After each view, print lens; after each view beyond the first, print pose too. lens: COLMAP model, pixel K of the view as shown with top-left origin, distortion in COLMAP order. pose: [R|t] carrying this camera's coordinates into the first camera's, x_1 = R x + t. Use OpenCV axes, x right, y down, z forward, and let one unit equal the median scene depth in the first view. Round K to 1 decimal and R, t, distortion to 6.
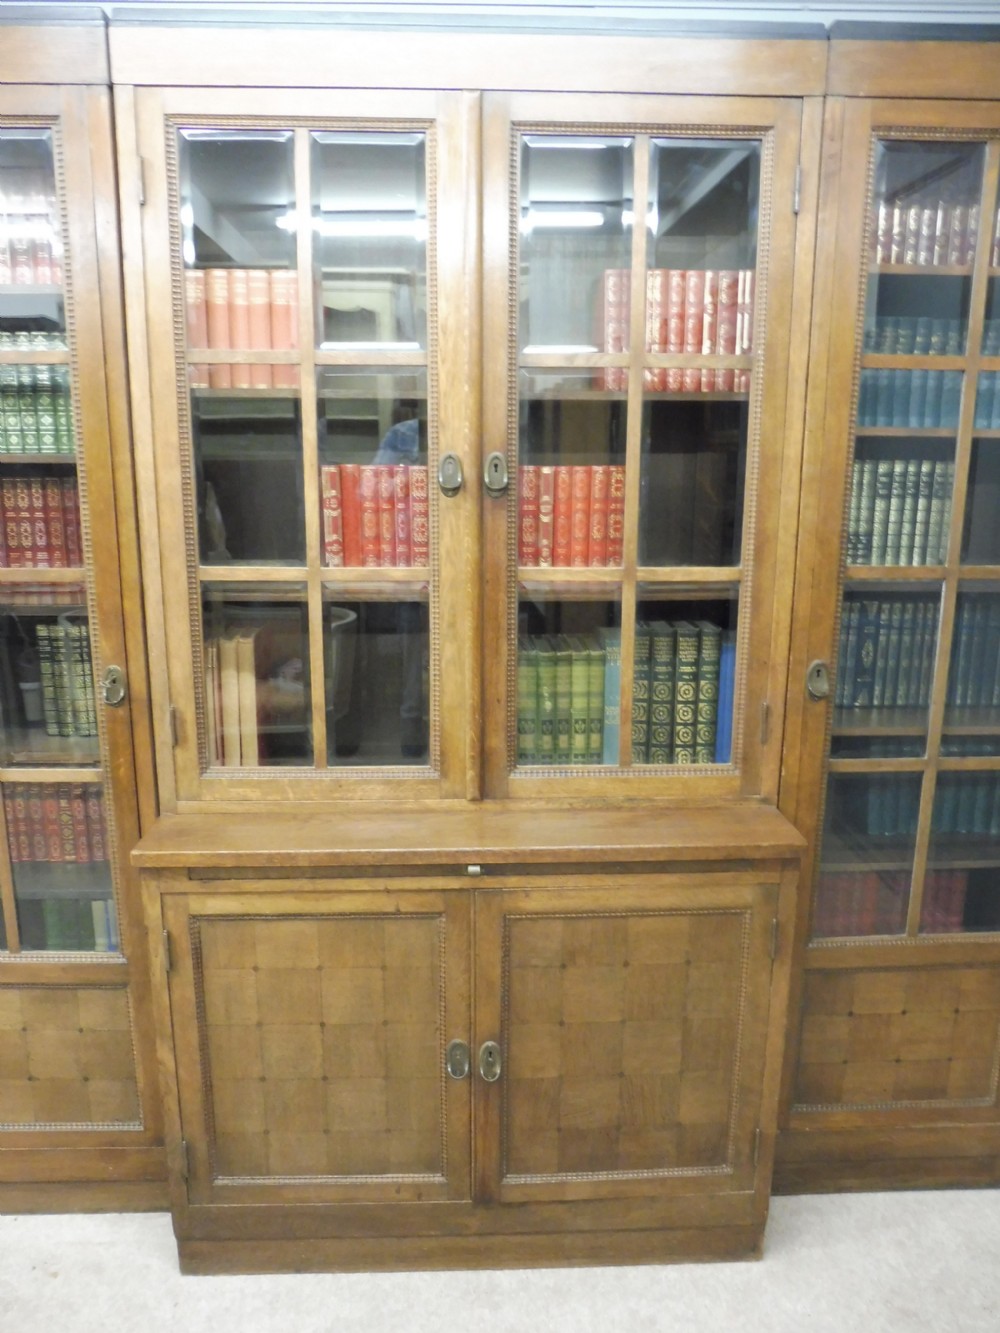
lens RADIAL K [[970.2, 0, 493.0], [0, 970.2, 669.2], [0, 0, 1]] dist [-0.037959, -0.004253]
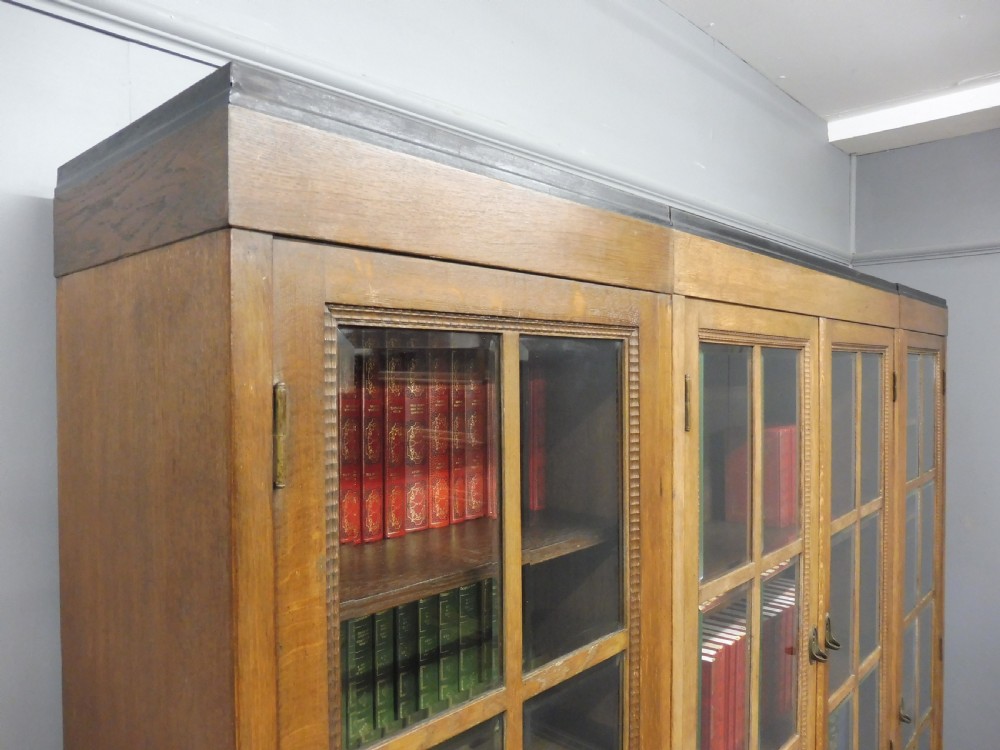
lens RADIAL K [[727.8, 0, 506.9], [0, 727.8, 376.6], [0, 0, 1]] dist [-0.037959, -0.004253]
pose [[0.695011, -0.014267, 0.718857, -0.803579], [0.162459, 0.977063, -0.137678, -0.412856], [-0.700405, 0.212472, 0.681387, 0.592170]]
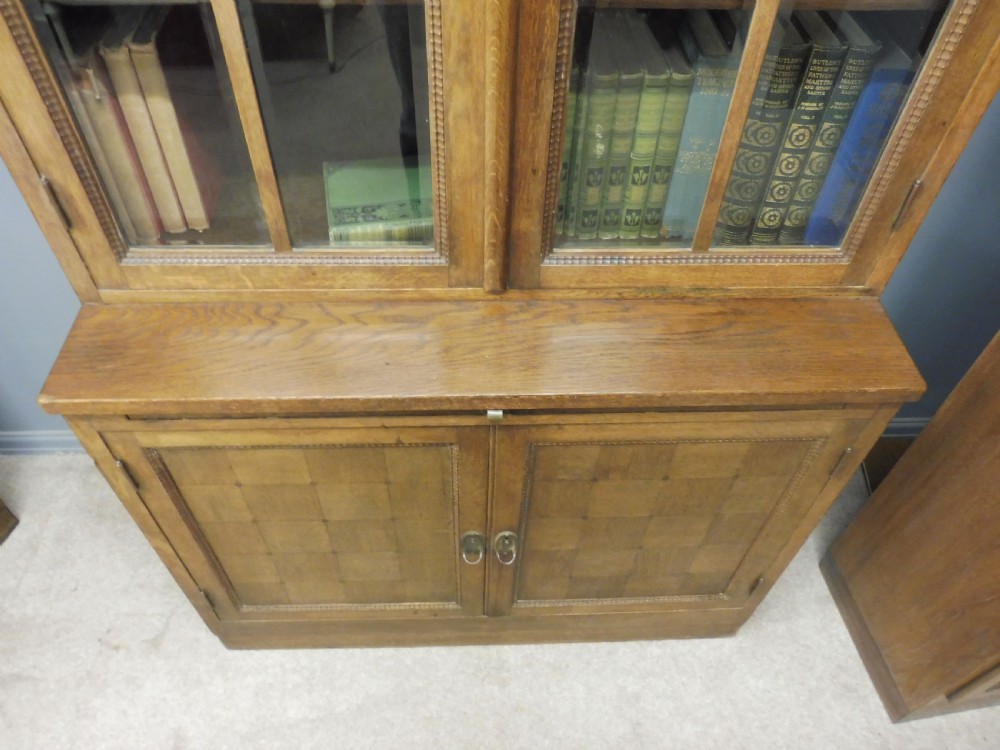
lens RADIAL K [[727.8, 0, 501.0], [0, 727.8, 384.8], [0, 0, 1]] dist [-0.037959, -0.004253]
pose [[0.999584, 0.014550, 0.024895, -0.027333], [-0.026582, 0.799551, 0.600009, -0.147518], [-0.011174, -0.600422, 0.799606, 0.507456]]
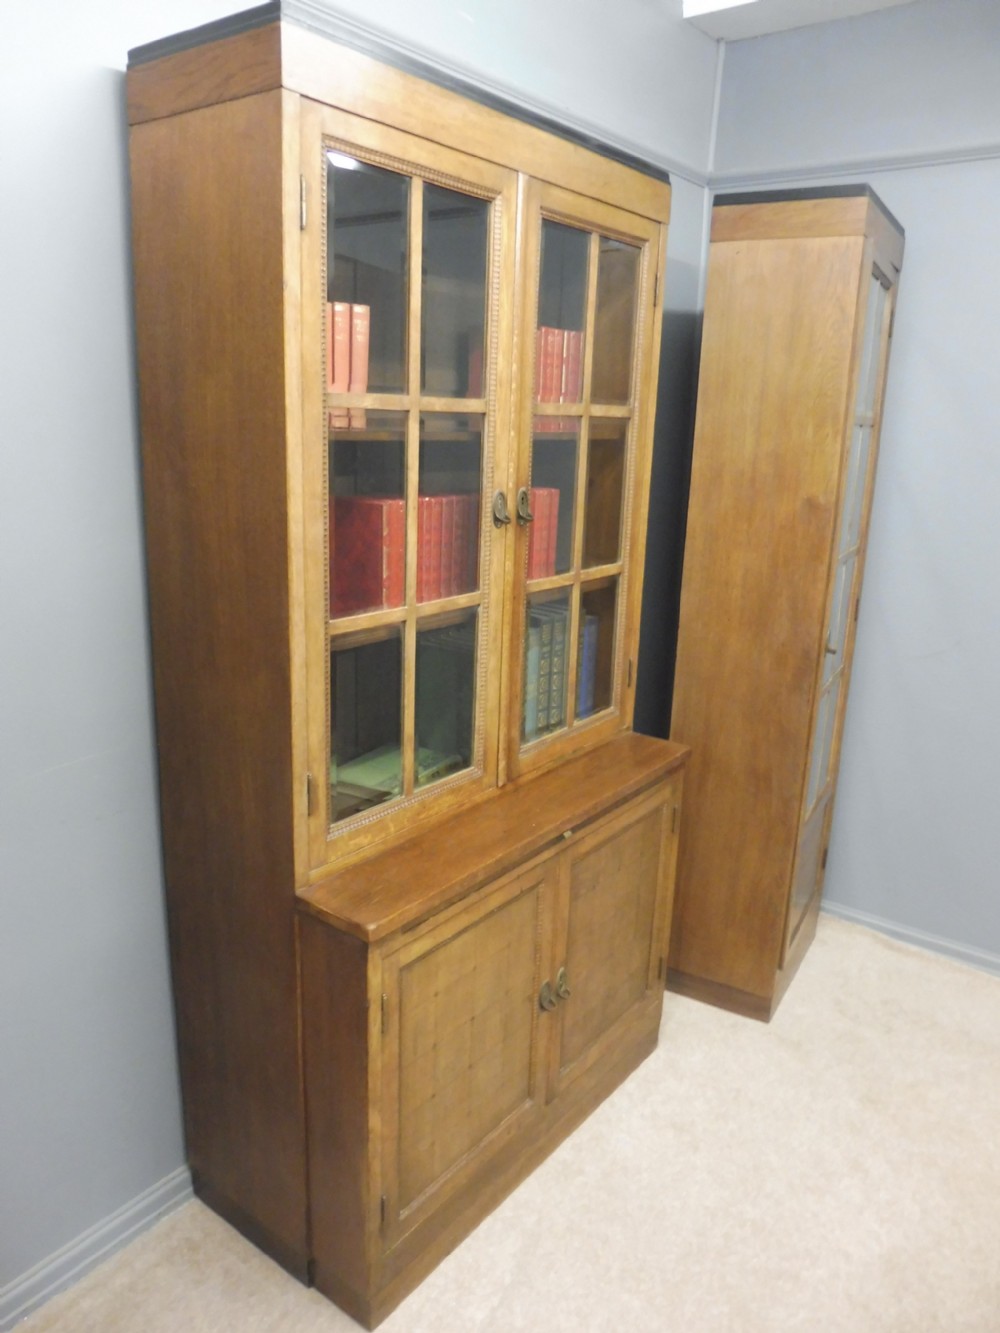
lens RADIAL K [[970.2, 0, 499.7], [0, 970.2, 672.5], [0, 0, 1]] dist [-0.037959, -0.004253]
pose [[0.632989, -0.187353, 0.751149, -0.876448], [0.134030, 0.982144, 0.132022, -0.152508], [-0.762471, 0.017108, 0.646797, 0.252312]]
